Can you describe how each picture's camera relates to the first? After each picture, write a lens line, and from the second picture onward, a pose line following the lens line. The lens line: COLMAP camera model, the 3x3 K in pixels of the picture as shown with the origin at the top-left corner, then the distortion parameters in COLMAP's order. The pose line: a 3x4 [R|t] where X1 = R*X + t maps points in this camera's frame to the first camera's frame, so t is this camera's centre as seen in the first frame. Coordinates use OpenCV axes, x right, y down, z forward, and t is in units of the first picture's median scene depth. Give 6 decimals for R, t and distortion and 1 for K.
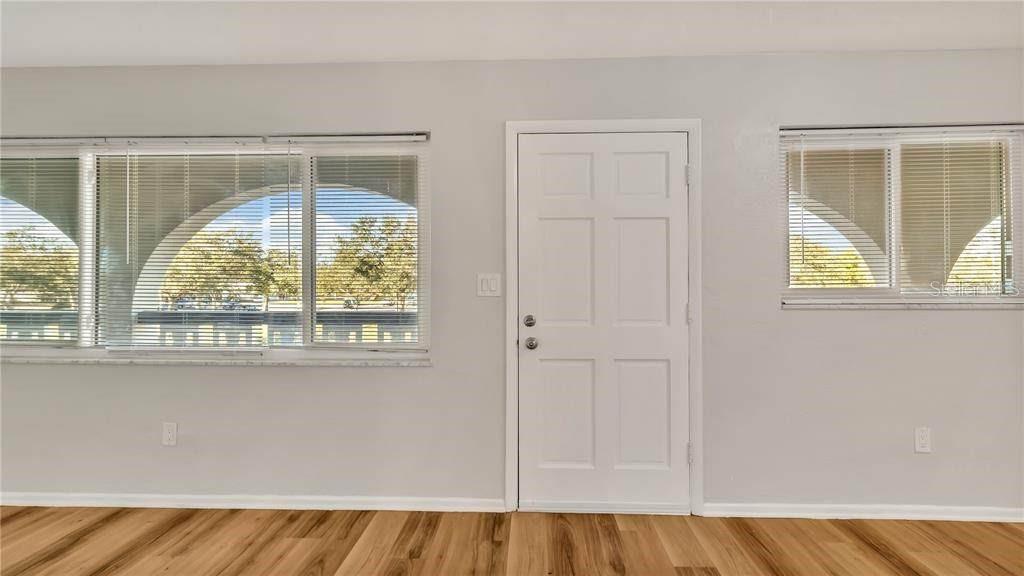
lens RADIAL K [[484.6, 0, 511.5], [0, 484.6, 280.8], [0, 0, 1]] dist [0.003162, 0.000032]
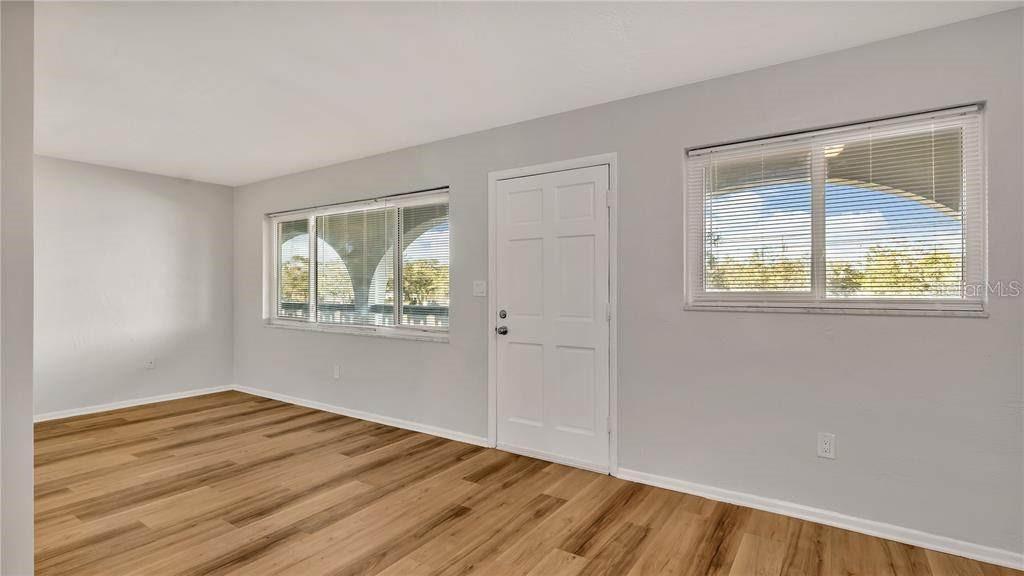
lens RADIAL K [[479.9, 0, 515.4], [0, 479.9, 286.8], [0, 0, 1]] dist [0.000386, 0.000282]
pose [[0.853938, -0.000898, -0.520374, 0.796724], [0.007193, 0.999923, 0.010078, -0.010663], [0.520325, -0.012349, 0.853879, -0.161319]]
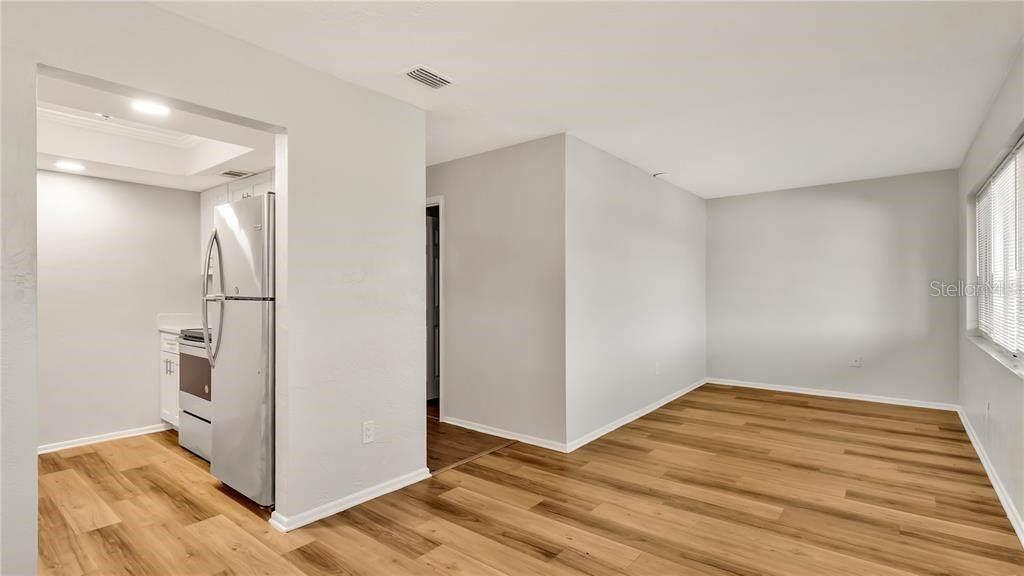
lens RADIAL K [[479.9, 0, 515.4], [0, 479.9, 286.8], [0, 0, 1]] dist [0.000386, 0.000282]
pose [[-0.591655, -0.006759, -0.806163, 1.027068], [0.014327, 0.999719, -0.018897, 0.008791], [0.806064, -0.022731, -0.591392, 0.794169]]
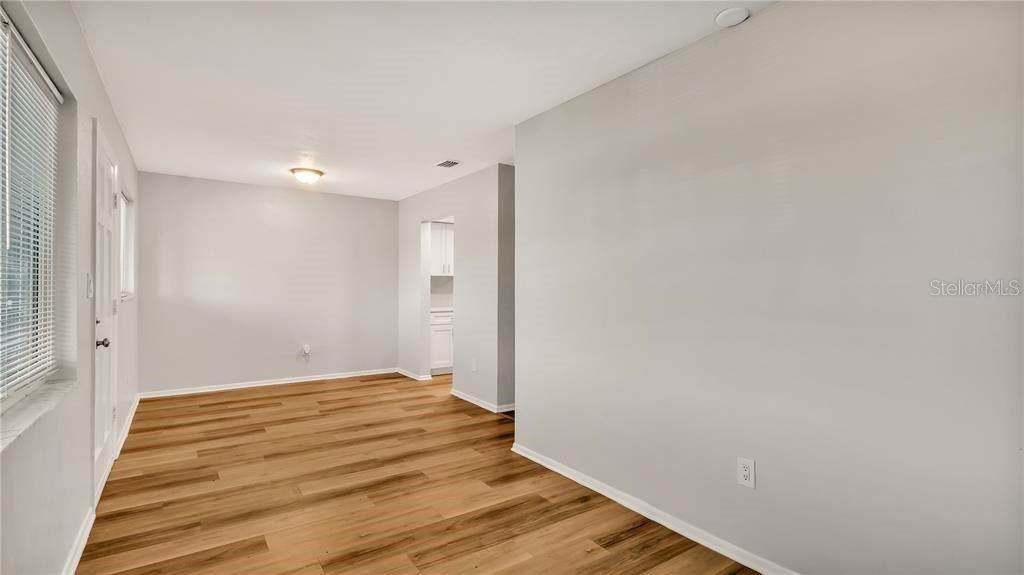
lens RADIAL K [[484.6, 0, 511.5], [0, 484.6, 280.3], [0, 0, 1]] dist [0.003162, 0.000032]
pose [[-0.595874, 0.007343, 0.803044, -1.315453], [-0.012404, 0.999755, -0.018346, 0.004726], [-0.802982, -0.020892, -0.595637, 0.922263]]
